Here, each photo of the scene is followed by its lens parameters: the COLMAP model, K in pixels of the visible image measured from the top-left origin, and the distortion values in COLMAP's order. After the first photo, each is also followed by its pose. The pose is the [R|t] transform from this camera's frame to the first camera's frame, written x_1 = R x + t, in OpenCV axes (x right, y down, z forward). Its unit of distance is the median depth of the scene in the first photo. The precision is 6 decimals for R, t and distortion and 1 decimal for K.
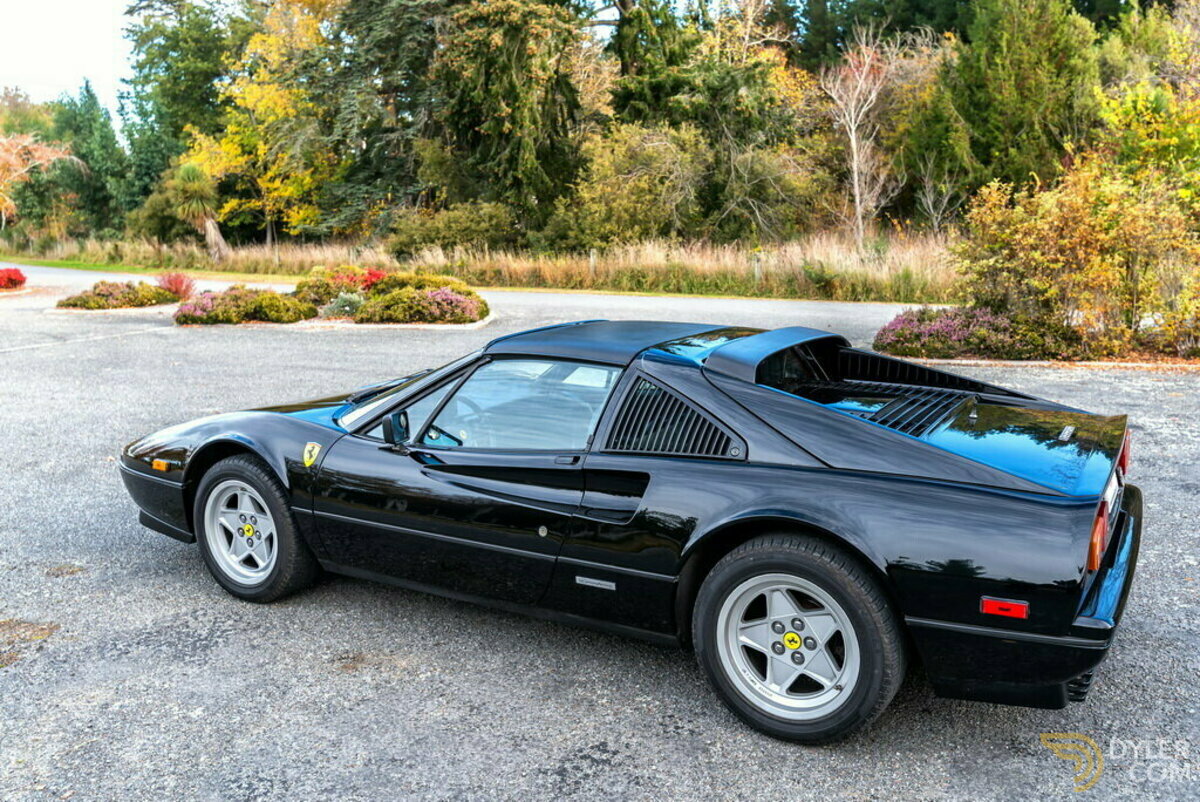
lens RADIAL K [[1017.4, 0, 598.1], [0, 1017.4, 399.3], [0, 0, 1]] dist [0.000525, 0.002330]
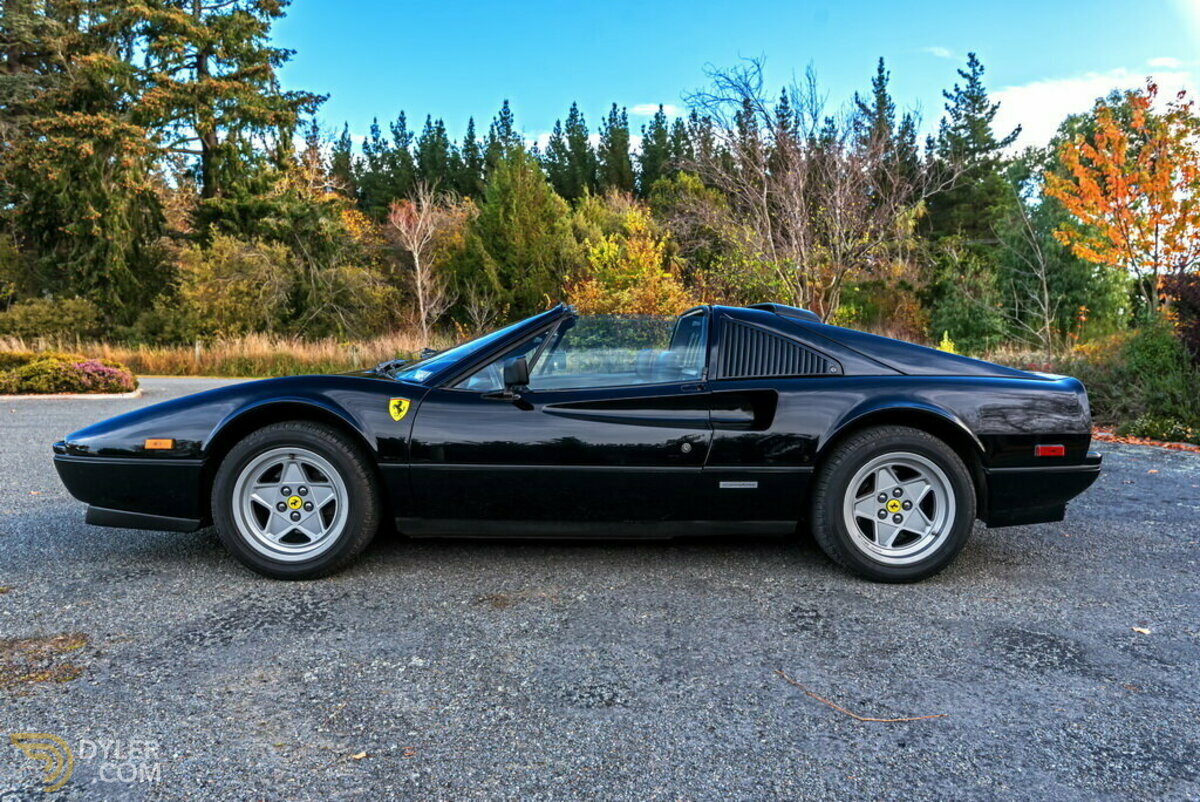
lens RADIAL K [[776.7, 0, 599.9], [0, 776.7, 402.8], [0, 0, 1]] dist [-0.003639, -0.000687]
pose [[0.844575, -0.016330, 0.535188, -0.087666], [0.069823, 0.994359, -0.079845, 0.020535], [-0.530865, 0.104804, 0.840951, 0.044091]]
